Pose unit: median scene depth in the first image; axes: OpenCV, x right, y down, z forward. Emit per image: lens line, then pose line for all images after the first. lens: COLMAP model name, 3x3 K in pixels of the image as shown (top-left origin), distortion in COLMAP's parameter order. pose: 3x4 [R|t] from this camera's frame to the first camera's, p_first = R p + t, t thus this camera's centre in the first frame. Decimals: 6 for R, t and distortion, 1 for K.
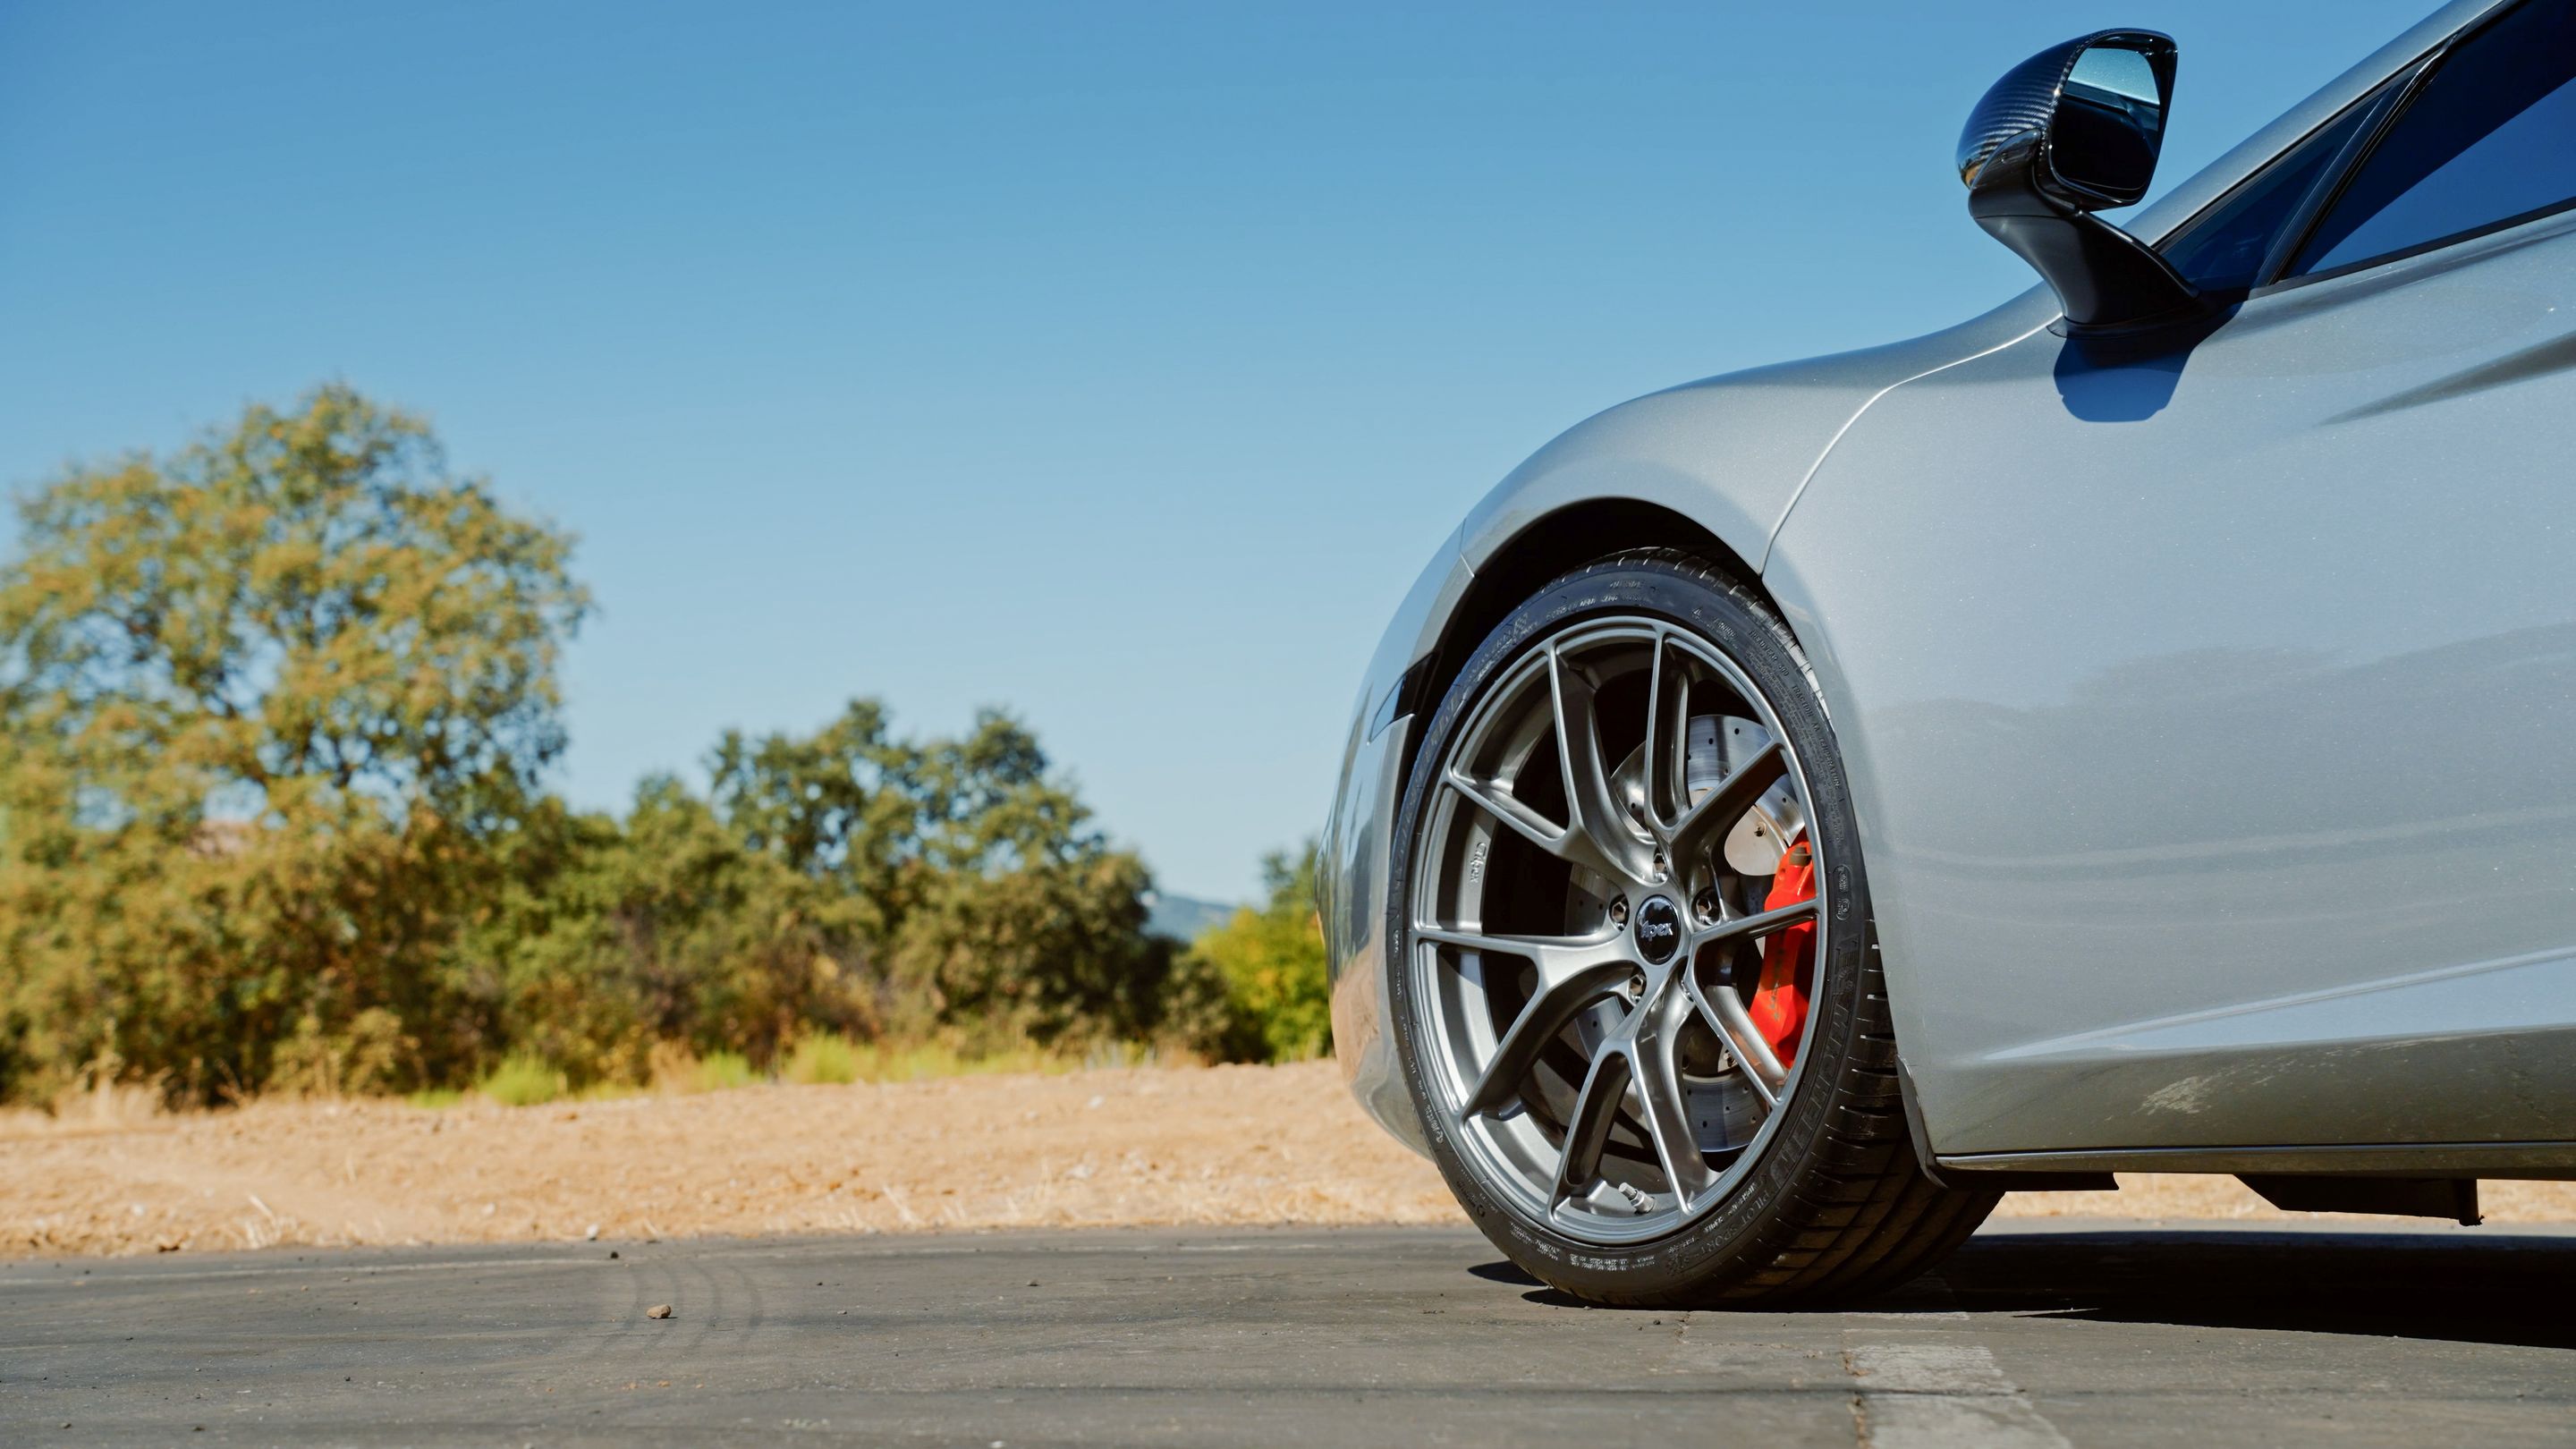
lens RADIAL K [[5903.5, 0, 1288.0], [0, 5903.5, 724.5], [0, 0, 1]] dist [0.587791, -0.013595]
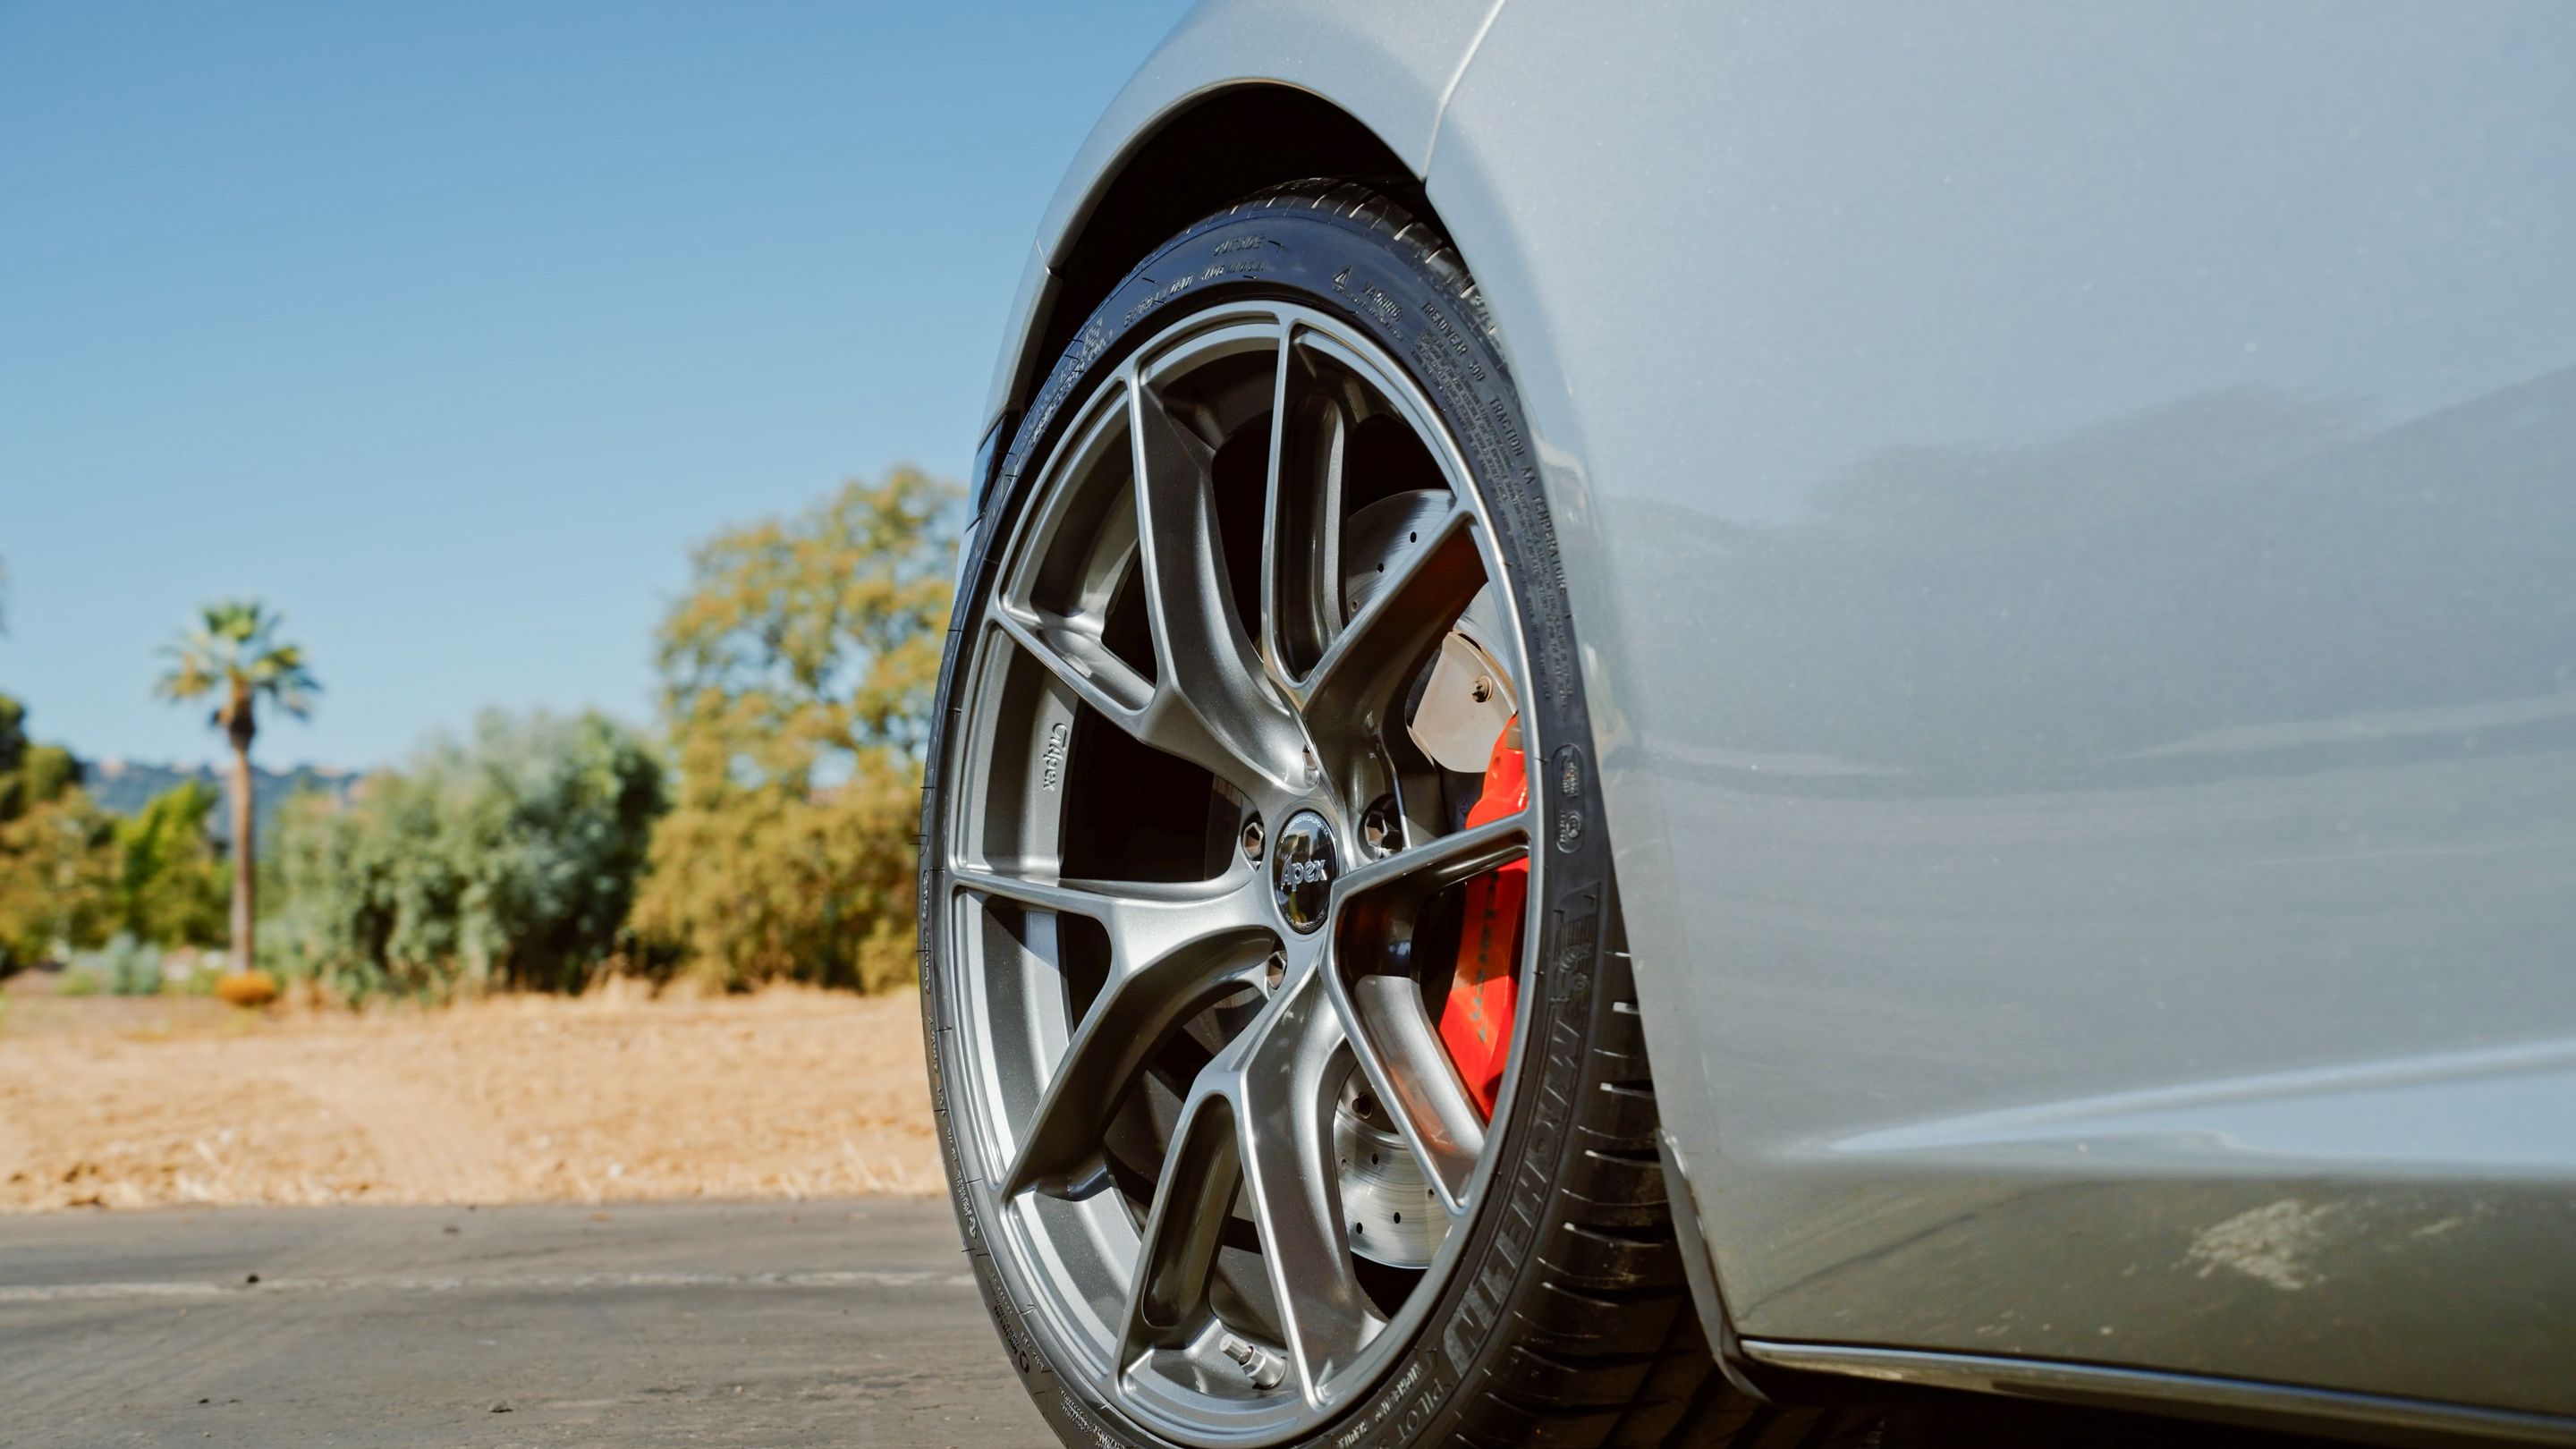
lens RADIAL K [[3906.3, 0, 1307.0], [0, 3906.3, 744.8], [0, 0, 1]] dist [0.314958, 0.219850]
pose [[0.995658, -0.002189, -0.093065, 0.093756], [0.002679, 0.999983, 0.005143, 0.020157], [0.093052, -0.005370, 0.995647, 0.612961]]
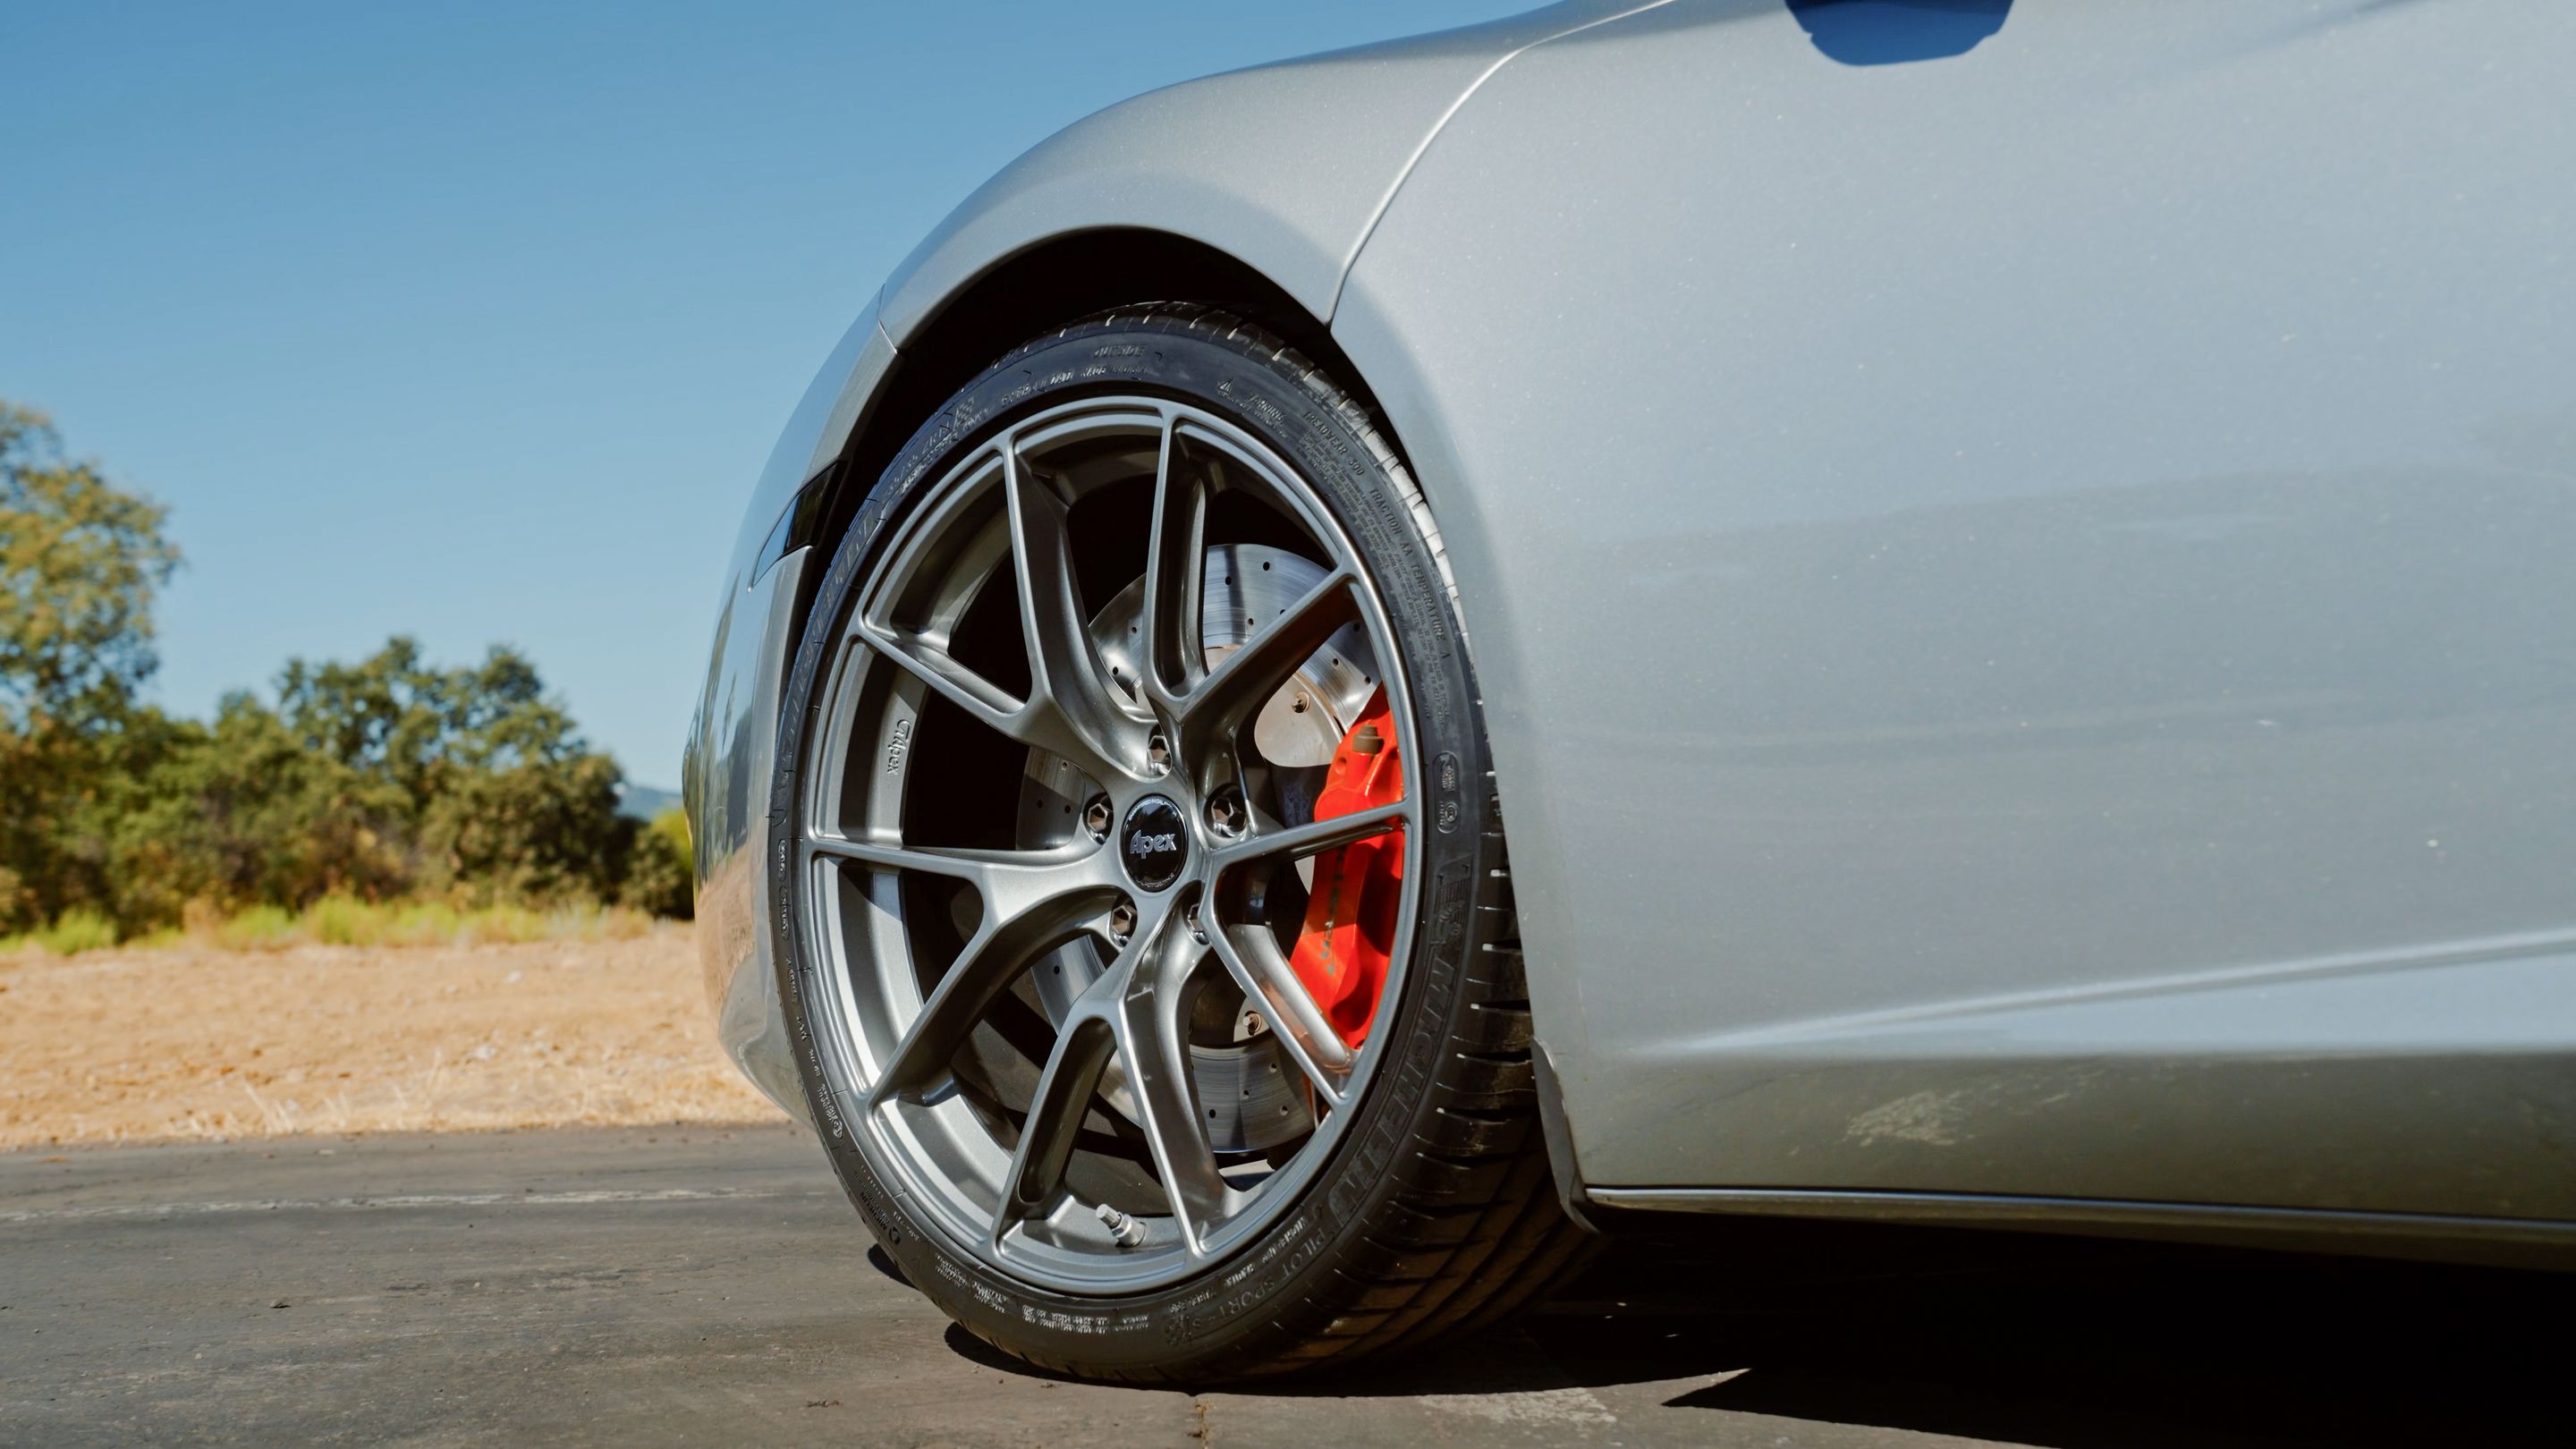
lens RADIAL K [[3924.7, 0, 1365.3], [0, 3924.7, 710.9], [0, 0, 1]] dist [0.286268, -0.613927]
pose [[0.987453, 0.012257, 0.157435, 0.012591], [-0.013686, 0.999874, 0.007995, 0.014263], [-0.157317, -0.010049, 0.987497, 0.514135]]
